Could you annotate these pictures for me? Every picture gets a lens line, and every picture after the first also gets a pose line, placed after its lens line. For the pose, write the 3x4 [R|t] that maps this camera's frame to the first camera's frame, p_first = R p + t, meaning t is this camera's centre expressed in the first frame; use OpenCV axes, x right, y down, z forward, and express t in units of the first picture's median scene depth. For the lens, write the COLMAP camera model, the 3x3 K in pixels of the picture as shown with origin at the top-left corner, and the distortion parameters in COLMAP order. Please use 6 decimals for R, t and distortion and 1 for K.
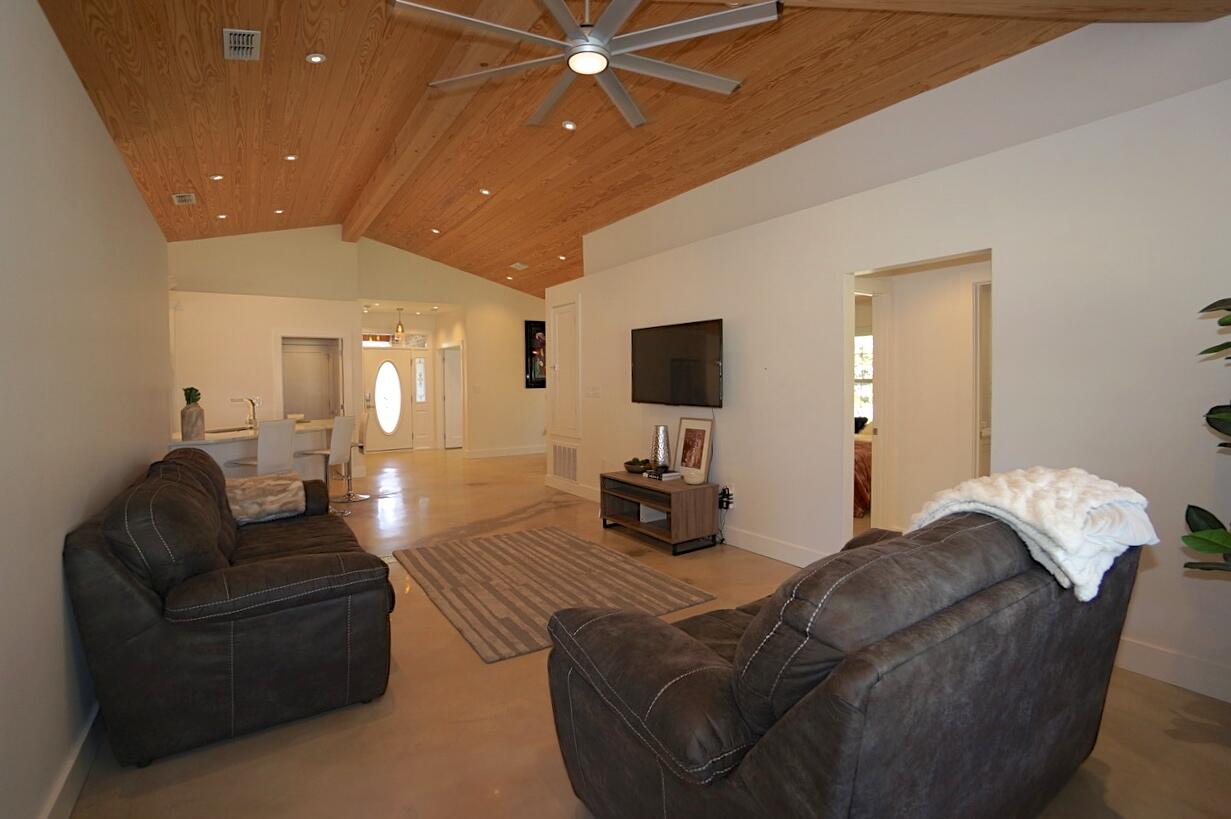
lens RADIAL K [[575.3, 0, 610.5], [0, 575.3, 398.9], [0, 0, 1]] dist [-0.060784, 0.024020]
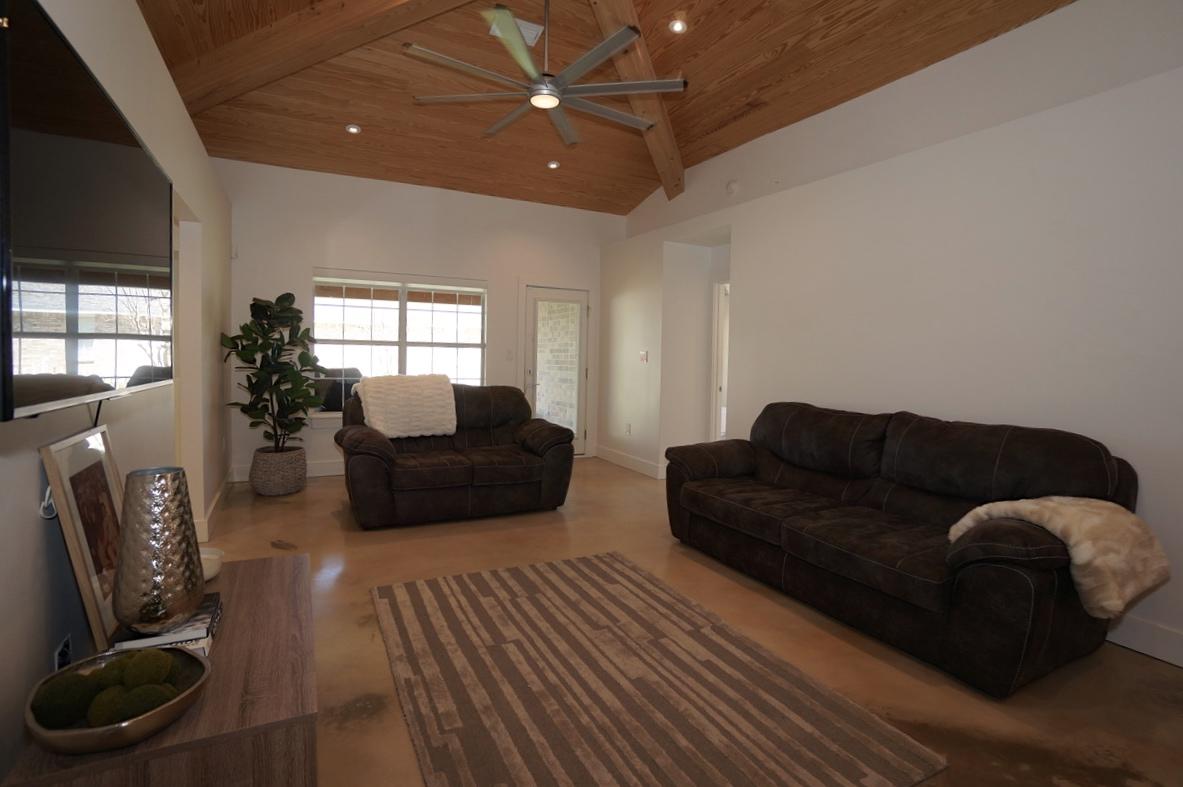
lens RADIAL K [[552.8, 0, 586.7], [0, 552.8, 383.3], [0, 0, 1]] dist [-0.060784, 0.024020]
pose [[-0.996056, -0.019148, 0.086636, -0.168521], [-0.011880, 0.996426, 0.083635, -0.022409], [-0.087928, 0.082276, -0.992723, 1.468220]]
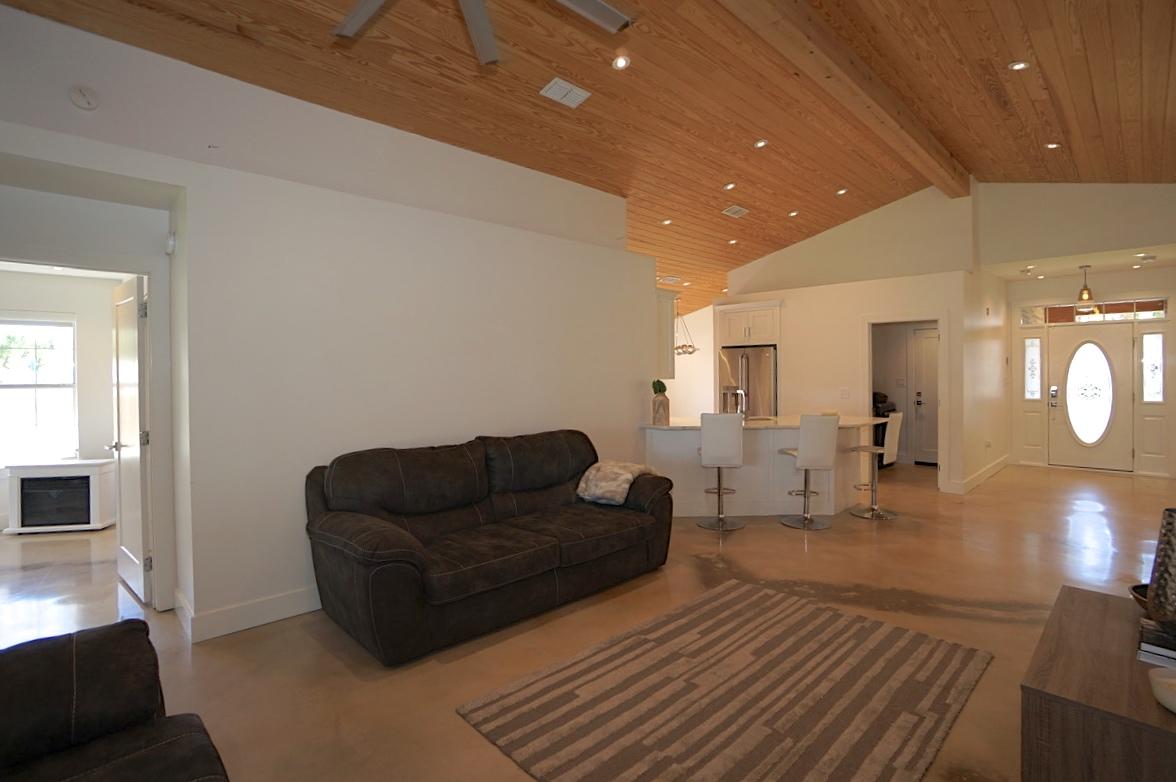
lens RADIAL K [[571.5, 0, 580.6], [0, 571.5, 374.1], [0, 0, 1]] dist [-0.025892, 0.001615]
pose [[0.190890, 0.010983, -0.981550, 0.431233], [-0.025776, 0.999649, 0.006172, -0.039349], [0.981273, 0.024123, 0.191106, 0.657726]]
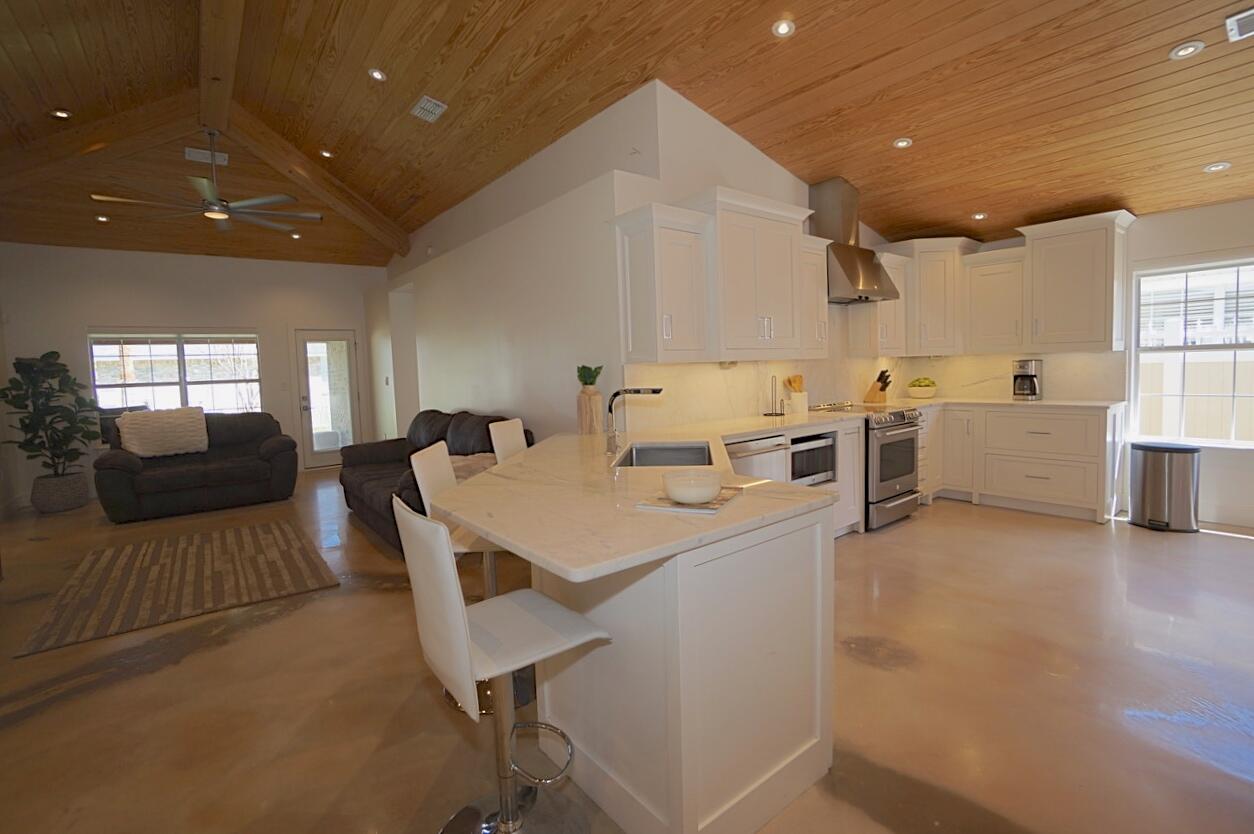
lens RADIAL K [[556.2, 0, 622.0], [0, 556.2, 404.4], [0, 0, 1]] dist [-0.022275, 0.000546]
pose [[-0.995513, 0.050073, -0.080295, -0.781044], [0.042069, 0.994252, 0.098449, -0.044675], [0.084763, 0.094629, -0.991897, 1.917801]]
